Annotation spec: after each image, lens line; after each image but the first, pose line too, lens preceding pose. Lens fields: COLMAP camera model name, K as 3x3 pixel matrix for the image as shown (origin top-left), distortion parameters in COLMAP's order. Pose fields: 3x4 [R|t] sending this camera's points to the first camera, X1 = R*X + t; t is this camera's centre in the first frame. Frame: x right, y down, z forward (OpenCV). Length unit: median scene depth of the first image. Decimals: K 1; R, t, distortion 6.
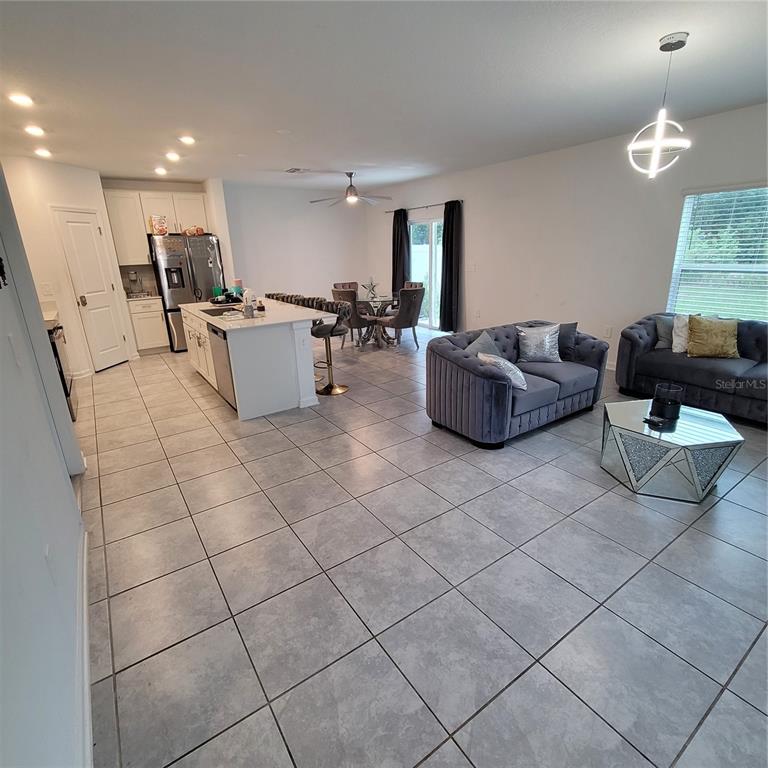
lens RADIAL K [[420.4, 0, 375.1], [0, 420.4, 380.6], [0, 0, 1]] dist [-0.006059, 0.001655]
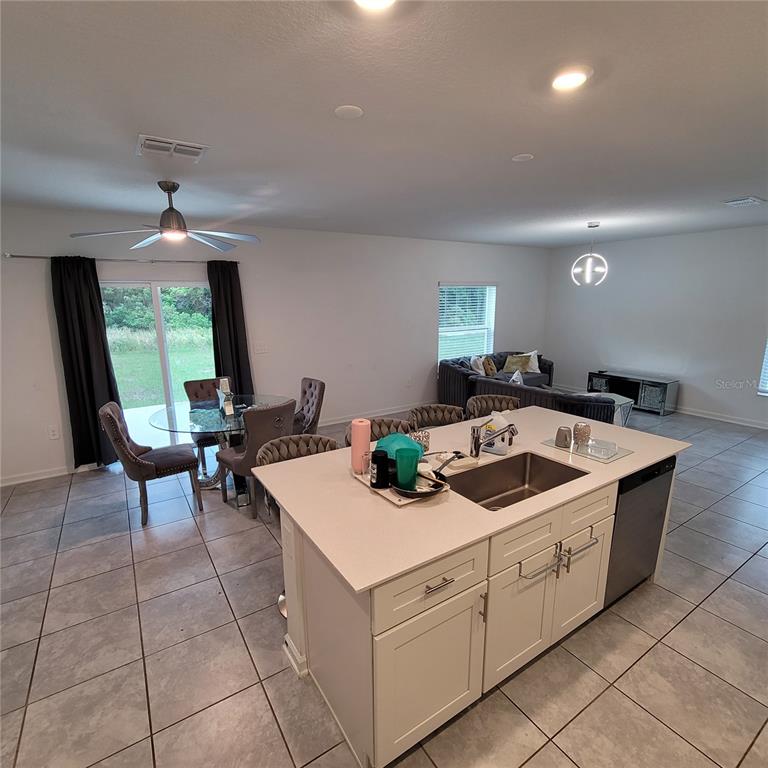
lens RADIAL K [[420.4, 0, 386.3], [0, 420.4, 378.8], [0, 0, 1]] dist [-0.006059, 0.001655]
pose [[0.010594, -0.155269, 0.987815, -1.207466], [0.315223, 0.938020, 0.144062, -0.558529], [-0.948958, 0.309856, 0.058882, 1.651162]]
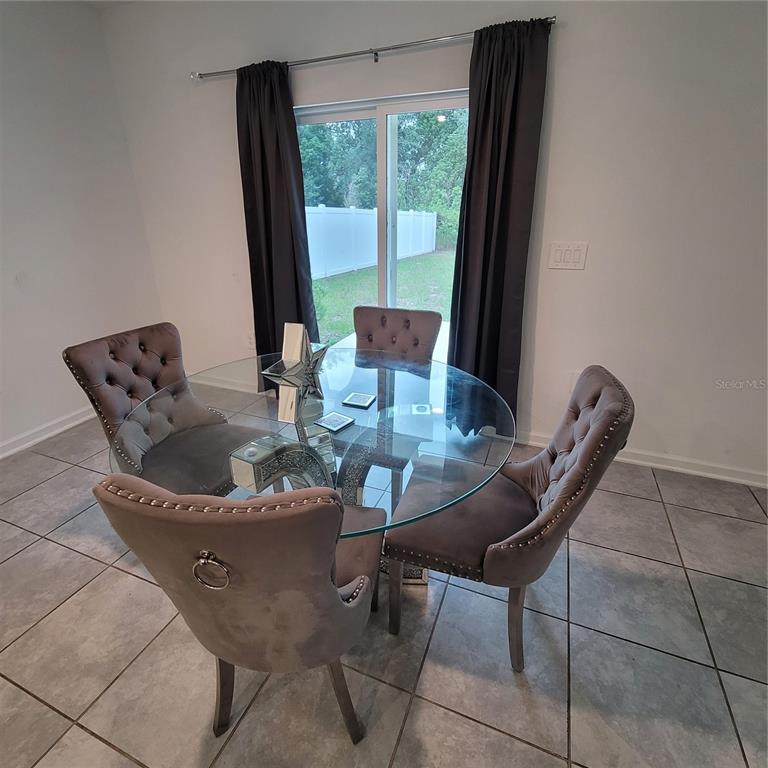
lens RADIAL K [[420.4, 0, 378.9], [0, 420.4, 378.5], [0, 0, 1]] dist [-0.006059, 0.001655]
pose [[0.834234, -0.183358, 0.520032, -0.183916], [0.149546, 0.982982, 0.106688, -0.507803], [-0.530744, -0.011234, 0.847458, 1.754037]]
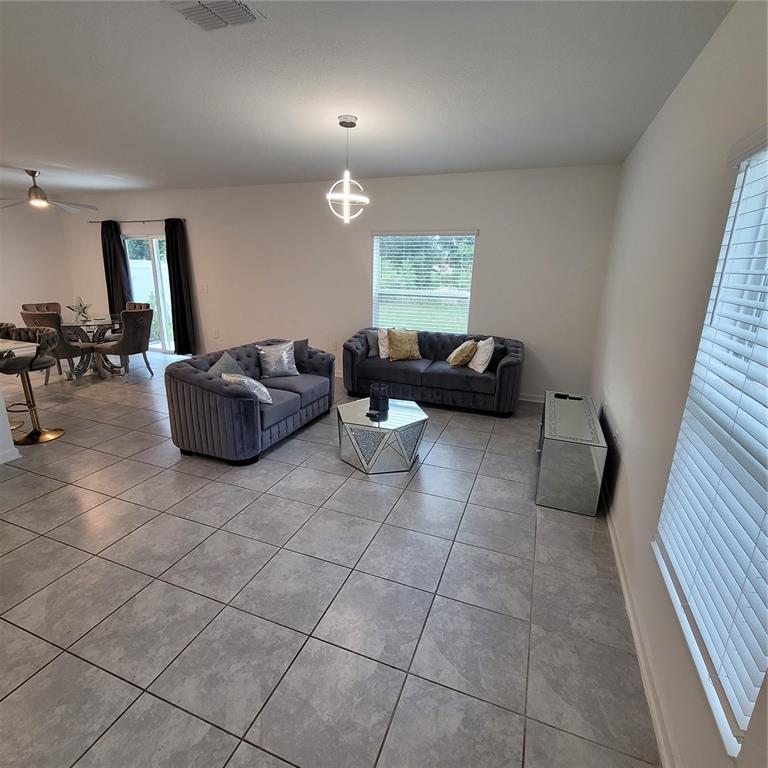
lens RADIAL K [[420.4, 0, 384.3], [0, 420.4, 380.0], [0, 0, 1]] dist [-0.006059, 0.001655]
pose [[0.815039, -0.104182, 0.569963, -0.015095], [0.129117, 0.991624, -0.003378, 0.003397], [-0.564837, 0.076345, 0.821664, -0.059734]]
